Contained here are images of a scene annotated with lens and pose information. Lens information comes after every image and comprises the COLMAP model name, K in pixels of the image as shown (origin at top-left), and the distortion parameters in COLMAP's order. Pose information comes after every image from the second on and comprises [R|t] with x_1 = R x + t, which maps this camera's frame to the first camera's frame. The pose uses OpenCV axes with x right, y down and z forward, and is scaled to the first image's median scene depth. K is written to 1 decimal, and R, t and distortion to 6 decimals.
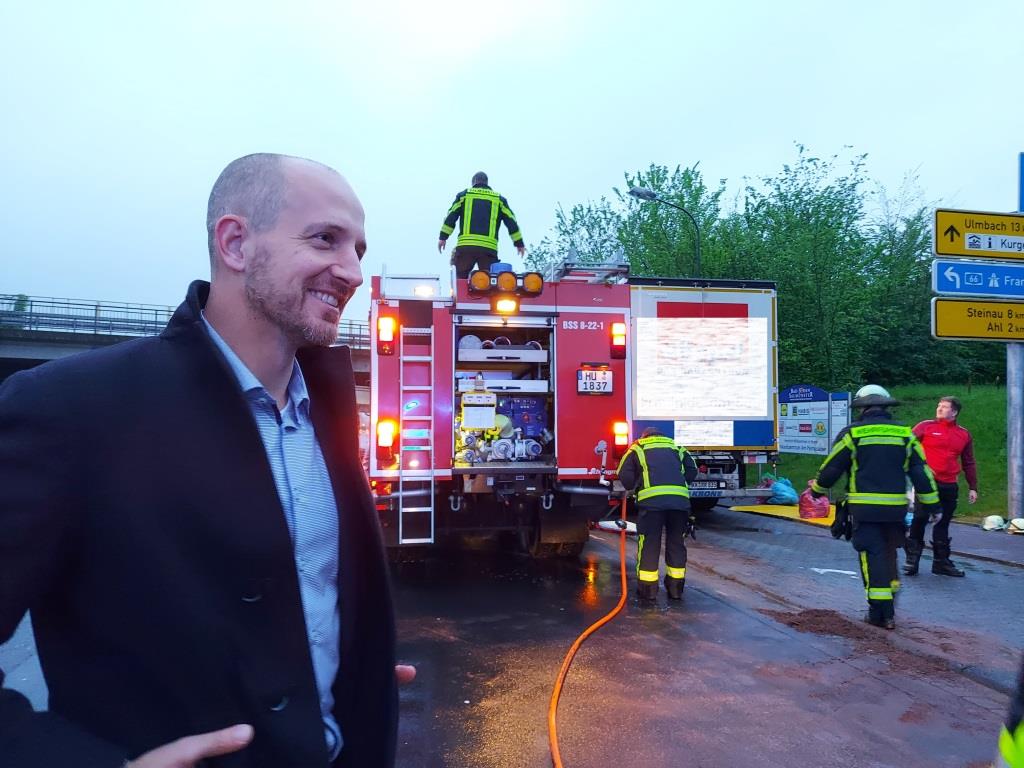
lens RADIAL K [[750.0, 0, 509.2], [0, 750.0, 392.1], [0, 0, 1]] dist [0.091400, -0.108574]
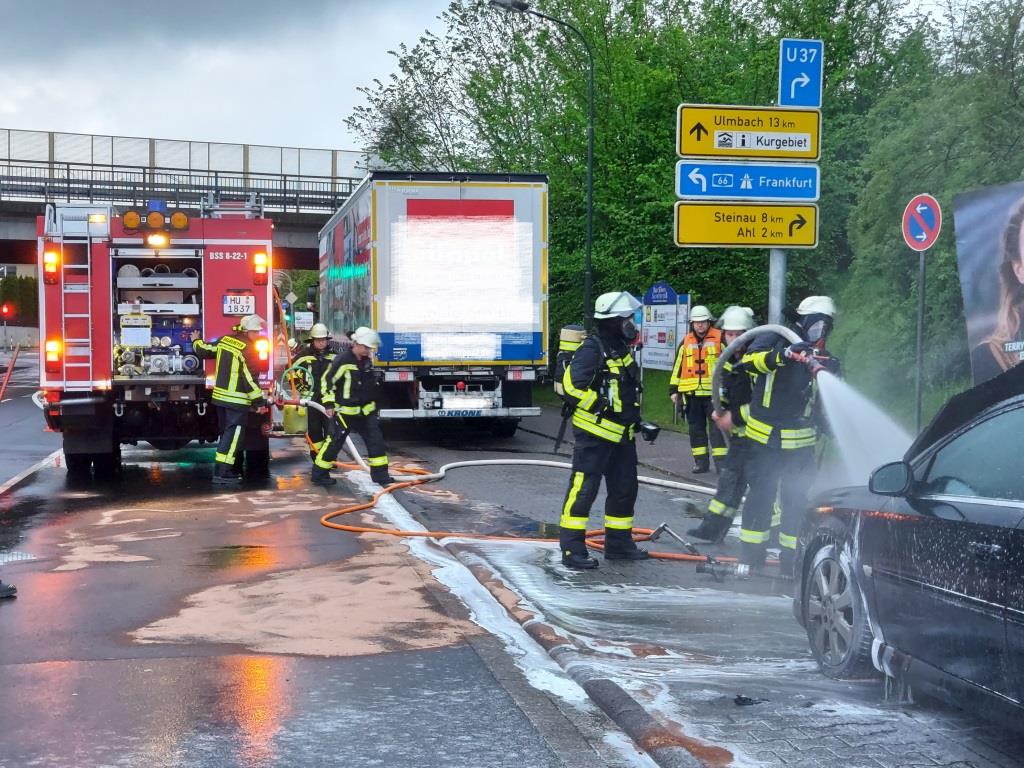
lens RADIAL K [[1496.2, 0, 497.9], [0, 1496.2, 397.6], [0, 0, 1]] dist [0.138123, -0.380454]
pose [[0.999975, -0.001783, -0.006861, 0.347824], [0.002429, 0.995441, 0.095347, -0.060680], [0.006660, -0.095362, 0.995420, -0.863854]]
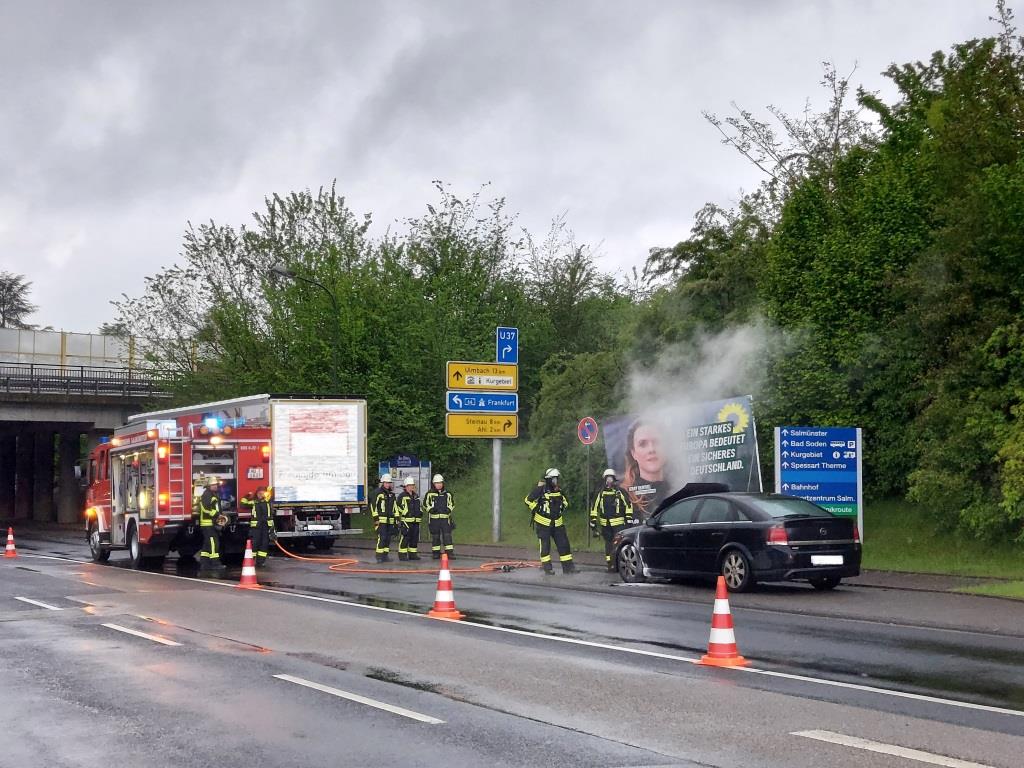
lens RADIAL K [[1496.2, 0, 497.9], [0, 1496.2, 397.6], [0, 0, 1]] dist [0.138123, -0.380454]
pose [[0.953694, 0.001492, 0.300776, -0.352315], [-0.000062, 0.999989, -0.004762, -0.142811], [-0.300780, 0.004523, 0.953683, -2.262965]]
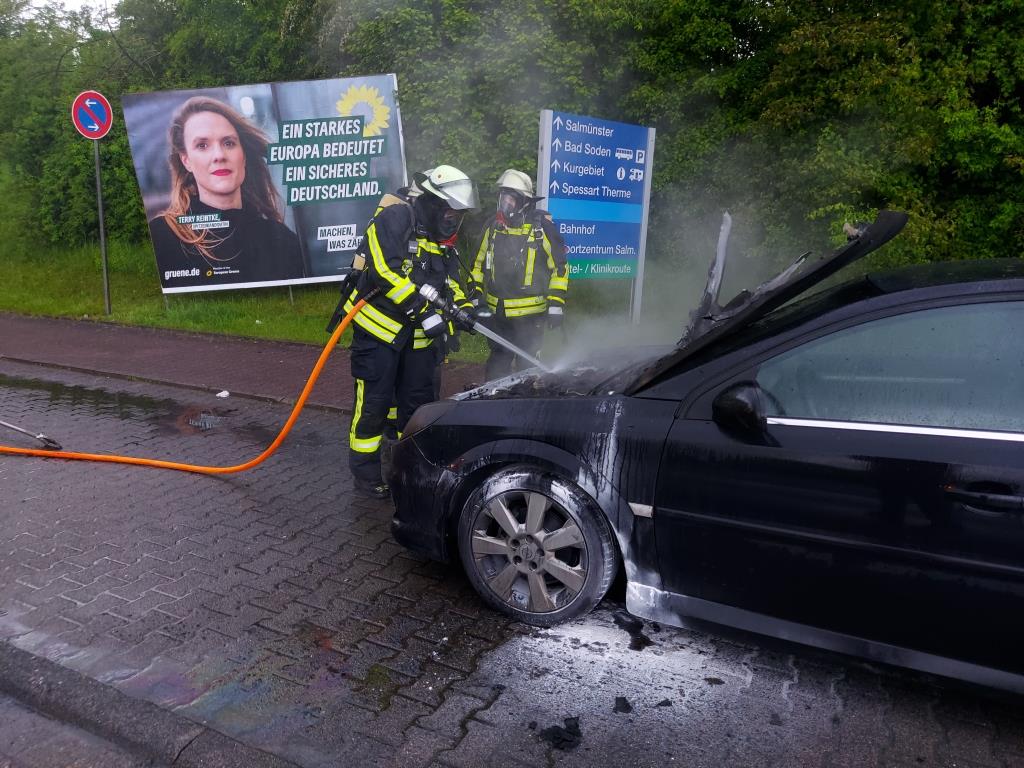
lens RADIAL K [[751.0, 0, 514.1], [0, 751.0, 398.9], [0, 0, 1]] dist [0.024831, -0.006533]
pose [[0.602862, -0.169399, 0.779655, 0.285914], [-0.065075, 0.963504, 0.259664, -0.029418], [-0.795187, -0.207278, 0.569836, -0.379496]]
